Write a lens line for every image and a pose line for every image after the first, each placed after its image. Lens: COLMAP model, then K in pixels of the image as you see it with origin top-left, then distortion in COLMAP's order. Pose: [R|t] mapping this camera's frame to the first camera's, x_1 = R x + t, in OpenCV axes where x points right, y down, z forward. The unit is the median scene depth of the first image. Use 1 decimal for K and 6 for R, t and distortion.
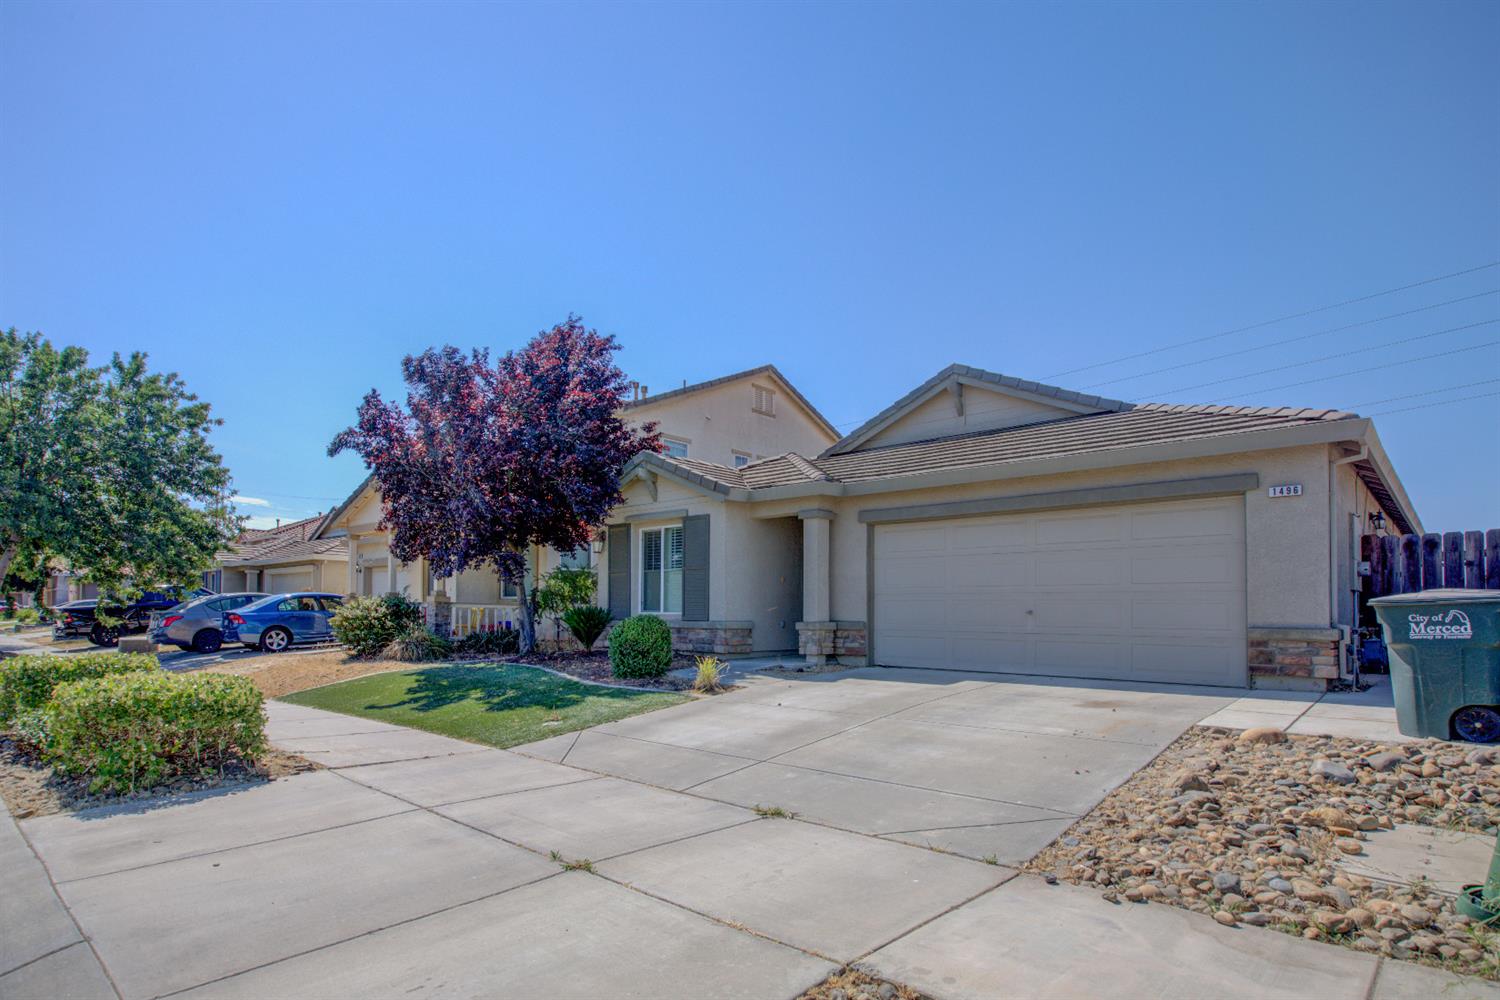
lens RADIAL K [[802.7, 0, 753.1], [0, 802.7, 602.2], [0, 0, 1]] dist [-0.014230, 0.000260]
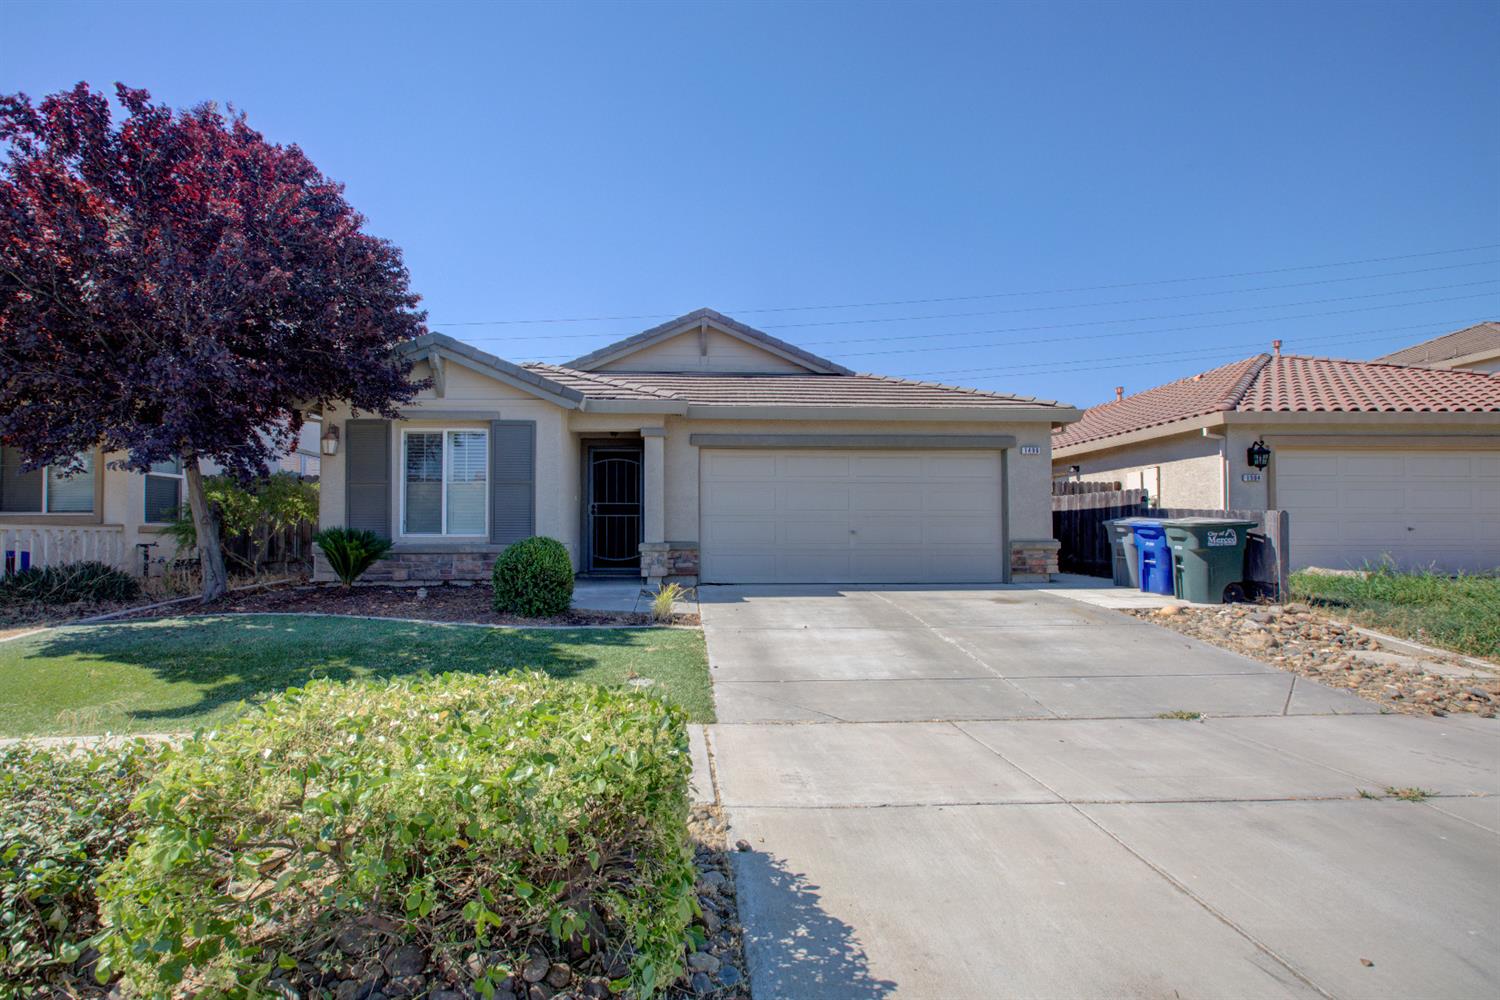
lens RADIAL K [[698.9, 0, 746.2], [0, 698.9, 529.6], [0, 0, 1]] dist [0.004495, 0.000575]
pose [[0.695576, -0.002025, 0.718450, -0.458735], [-0.003636, 0.999973, 0.006339, 0.002369], [-0.718443, -0.007022, 0.695550, 0.327958]]
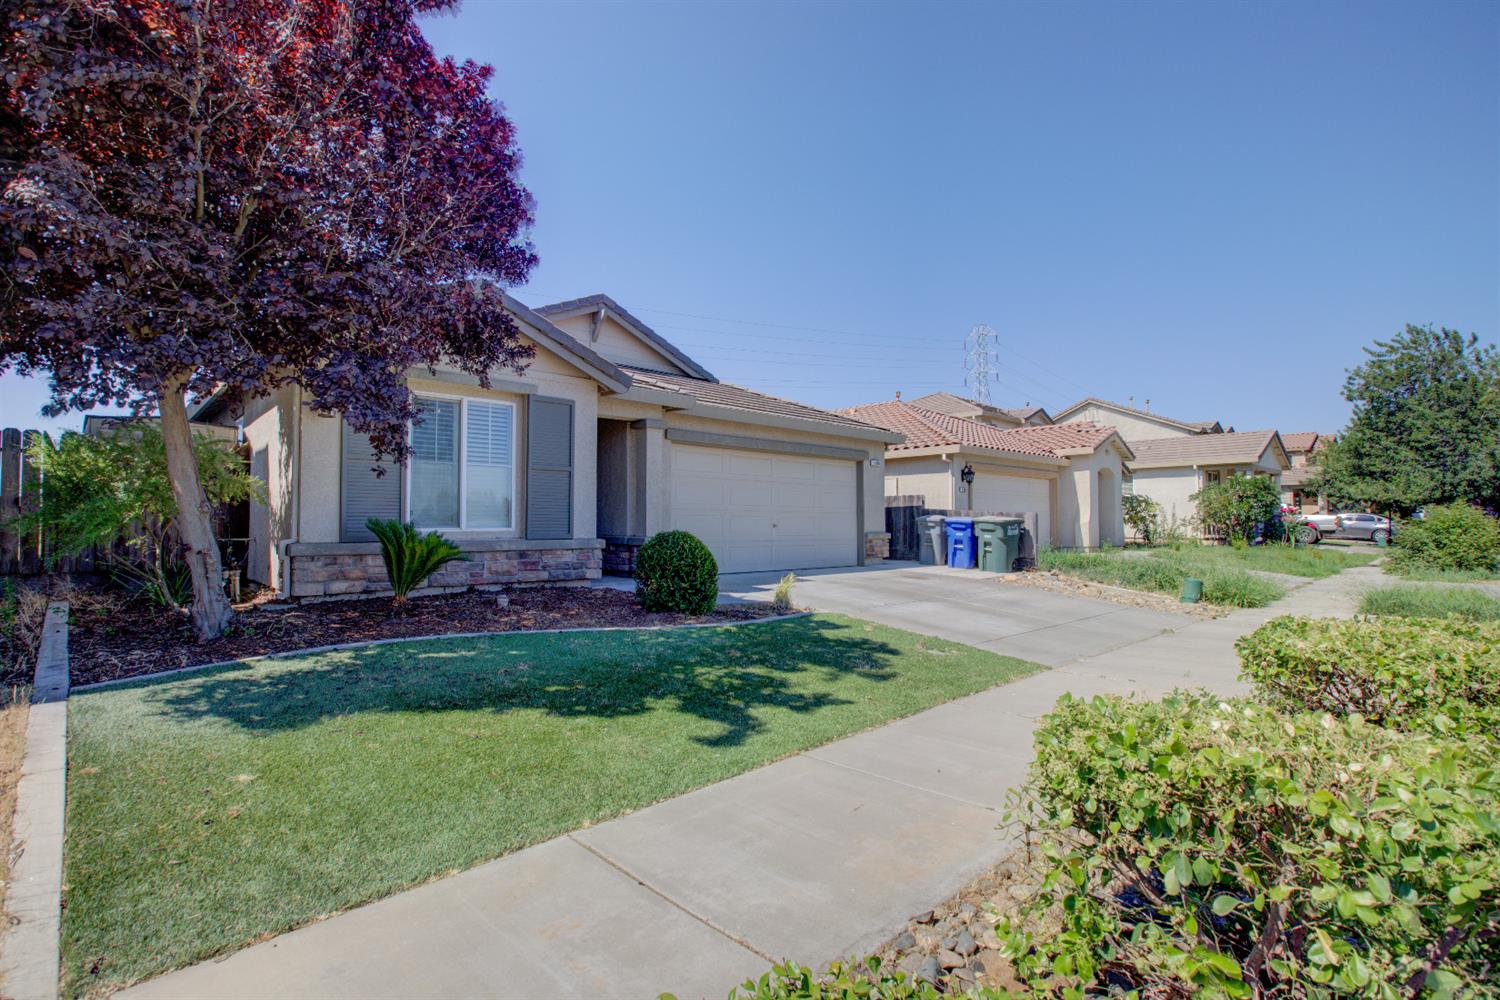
lens RADIAL K [[714.5, 0, 750.0], [0, 714.5, 500.0], [0, 0, 1]] dist [0.000444, 0.000056]
pose [[0.058581, 0.030845, 0.997806, -0.775071], [-0.010881, 0.999483, -0.030258, 0.005508], [-0.998223, -0.009084, 0.058887, 0.849386]]
